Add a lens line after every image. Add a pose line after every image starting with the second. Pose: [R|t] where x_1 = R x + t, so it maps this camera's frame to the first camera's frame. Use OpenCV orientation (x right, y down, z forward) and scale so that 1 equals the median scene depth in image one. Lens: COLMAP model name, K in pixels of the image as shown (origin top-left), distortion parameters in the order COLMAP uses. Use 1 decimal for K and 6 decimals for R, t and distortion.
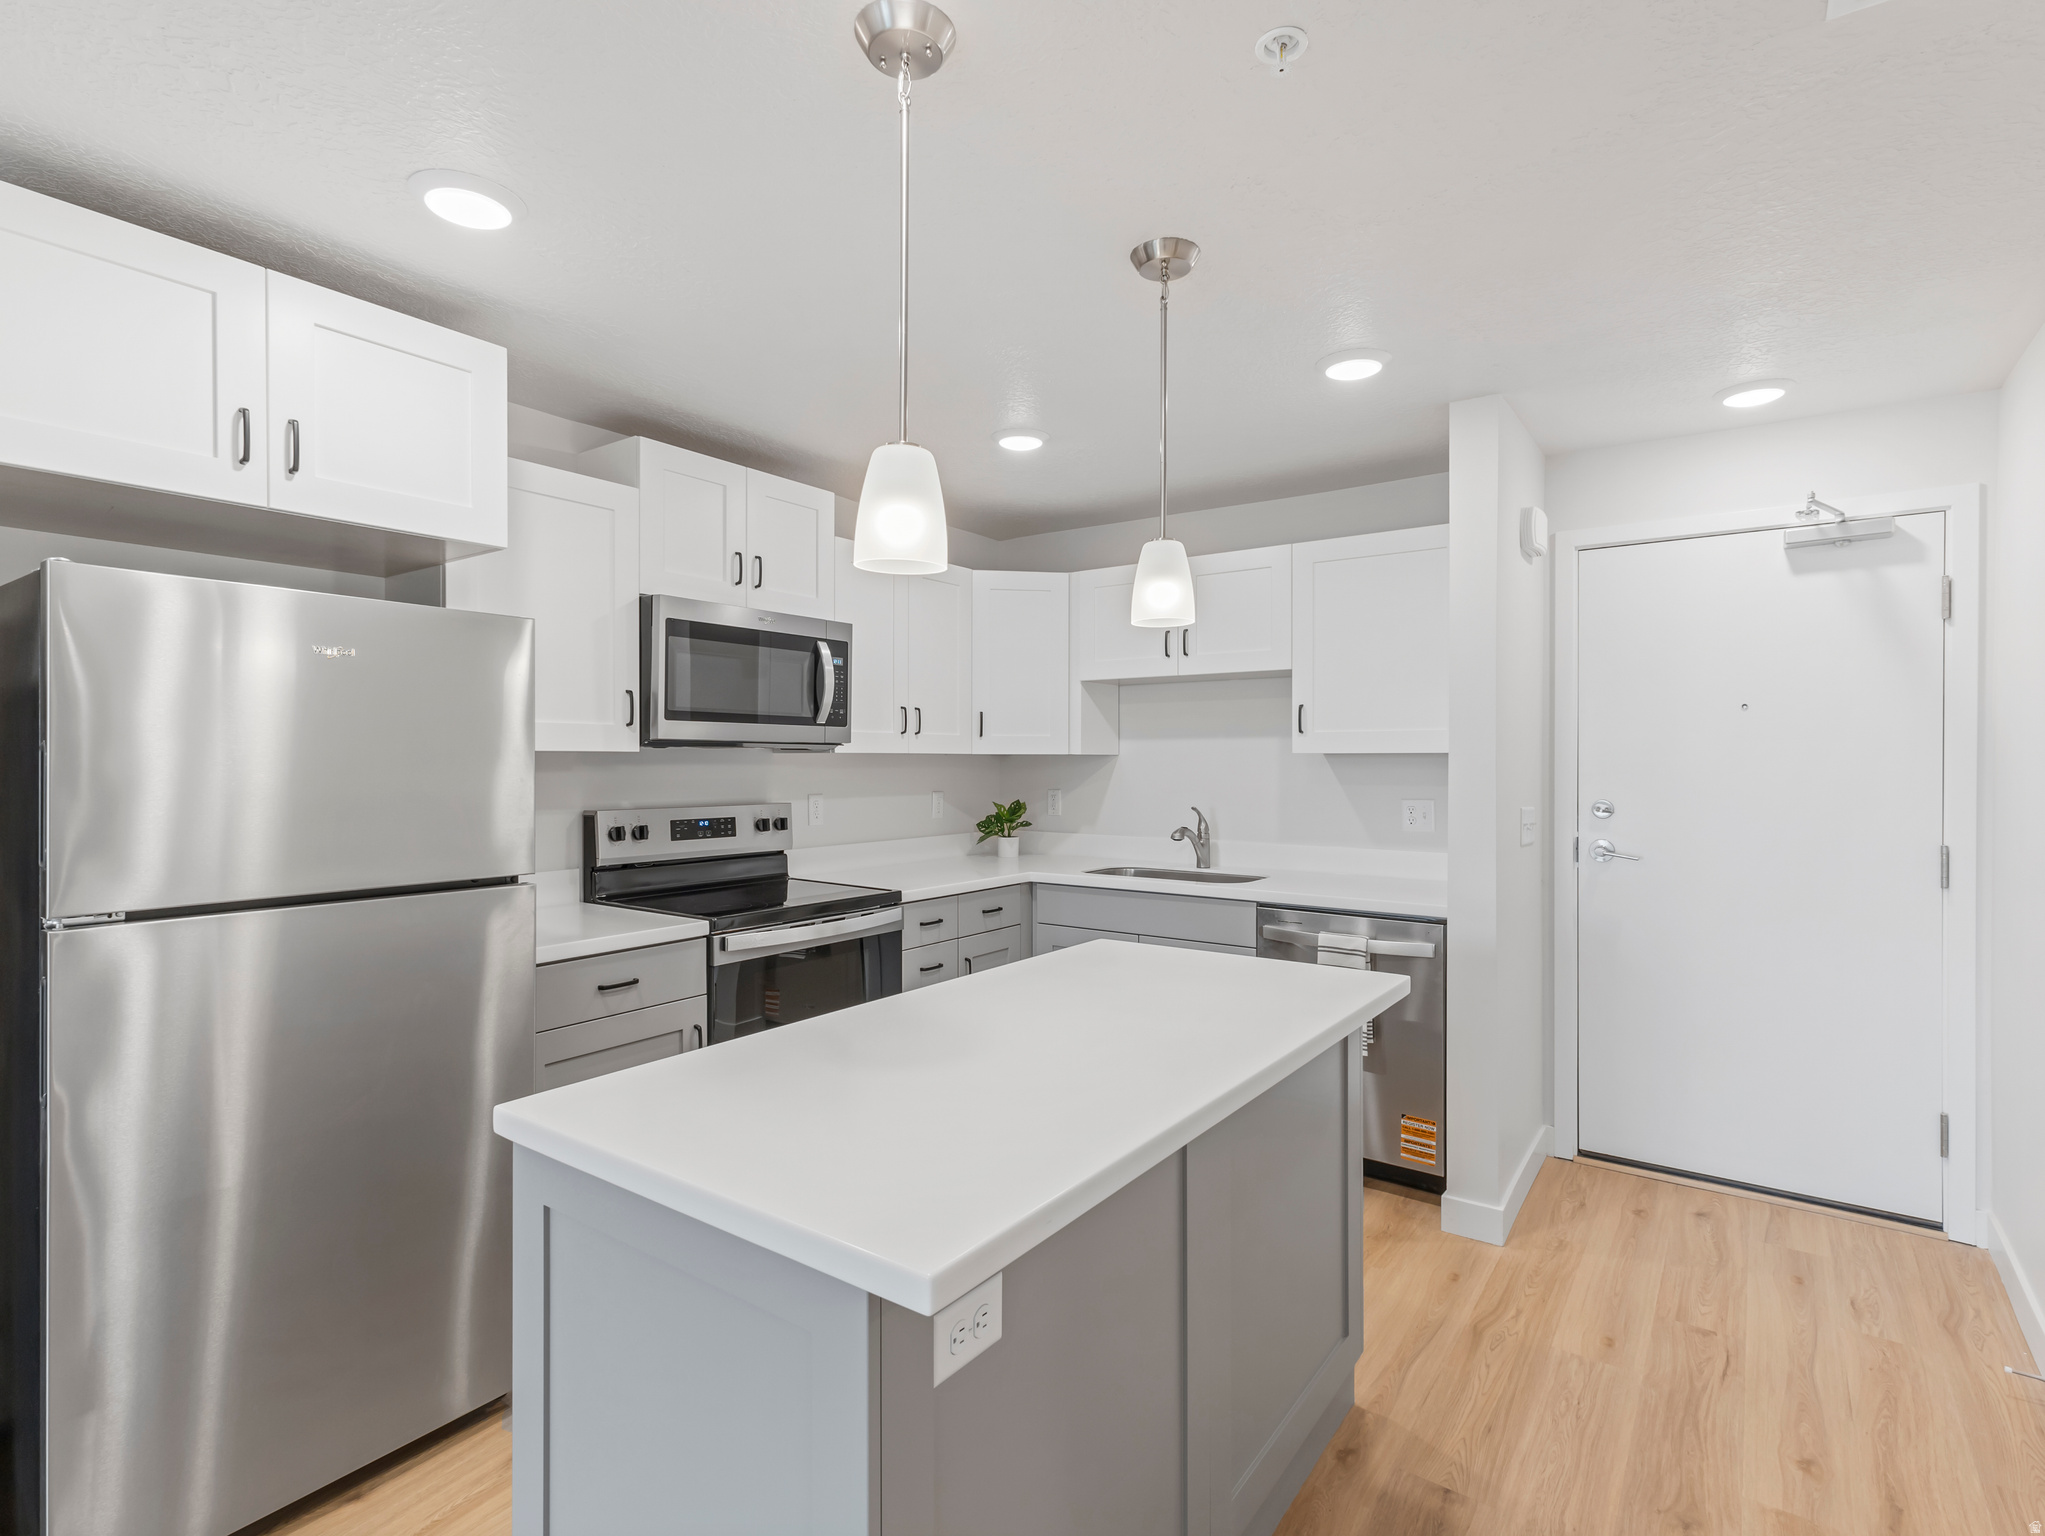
lens RADIAL K [[1000.4, 0, 1015.2], [0, 1000.4, 764.0], [0, 0, 1]] dist [0.006312, 0.000685]
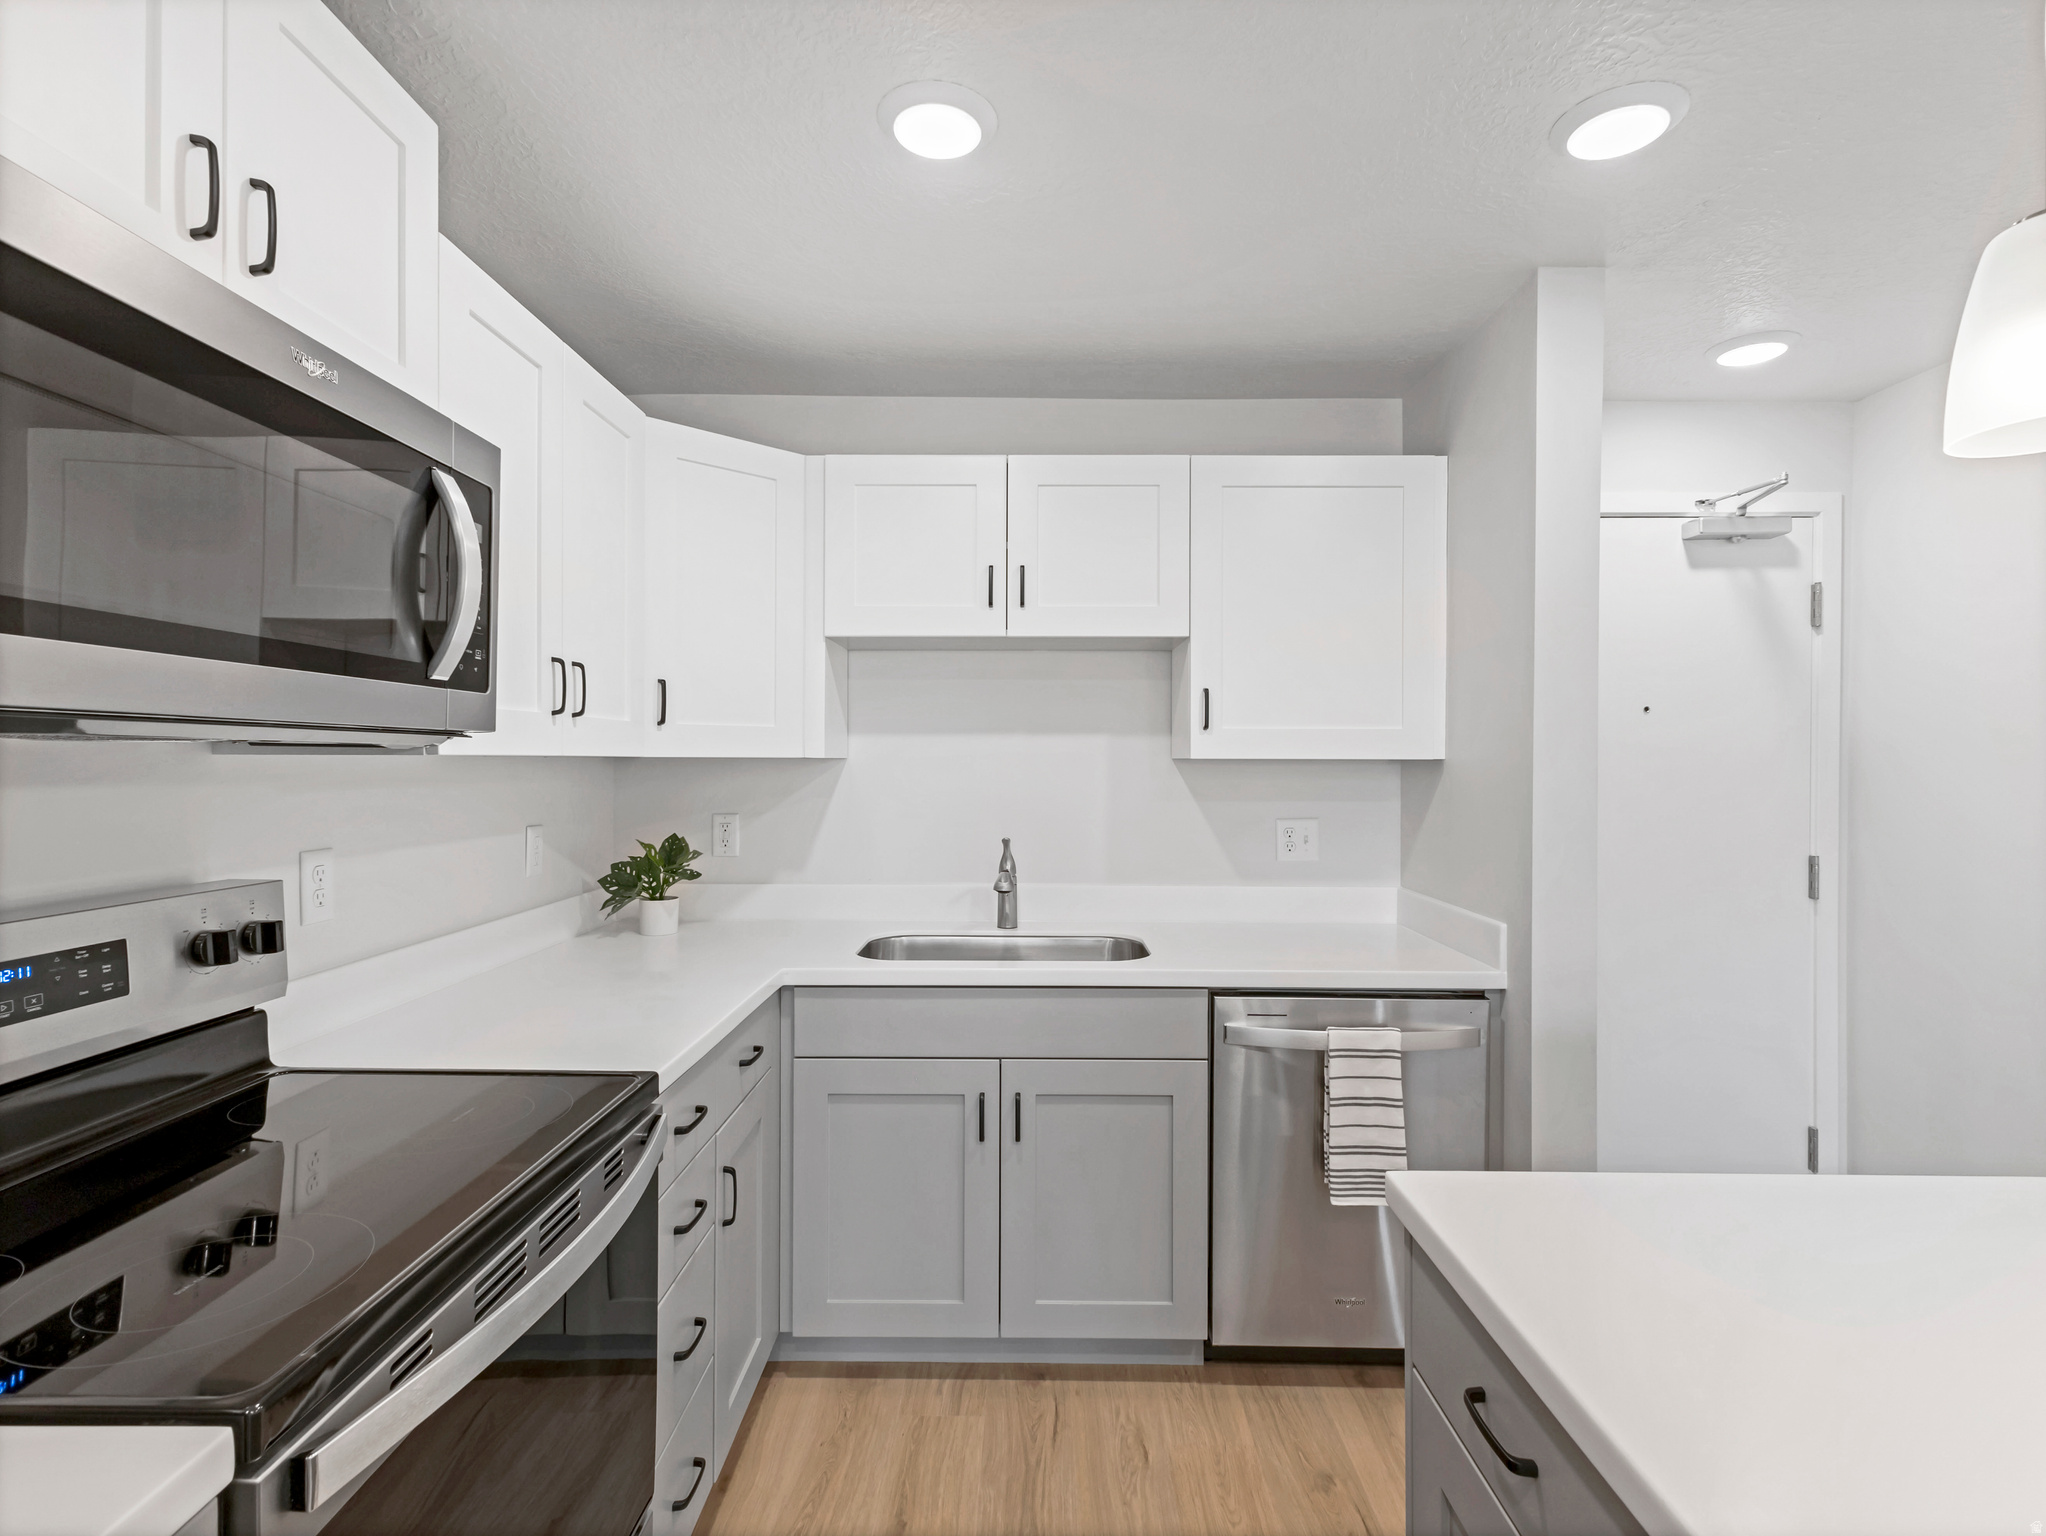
lens RADIAL K [[1000.9, 0, 1028.9], [0, 1000.9, 764.2], [0, 0, 1]] dist [0.006312, 0.000685]
pose [[0.811662, -0.001258, 0.584126, -0.220182], [-0.000294, 0.999997, 0.002562, -0.008550], [-0.584128, -0.002251, 0.811659, 0.510869]]
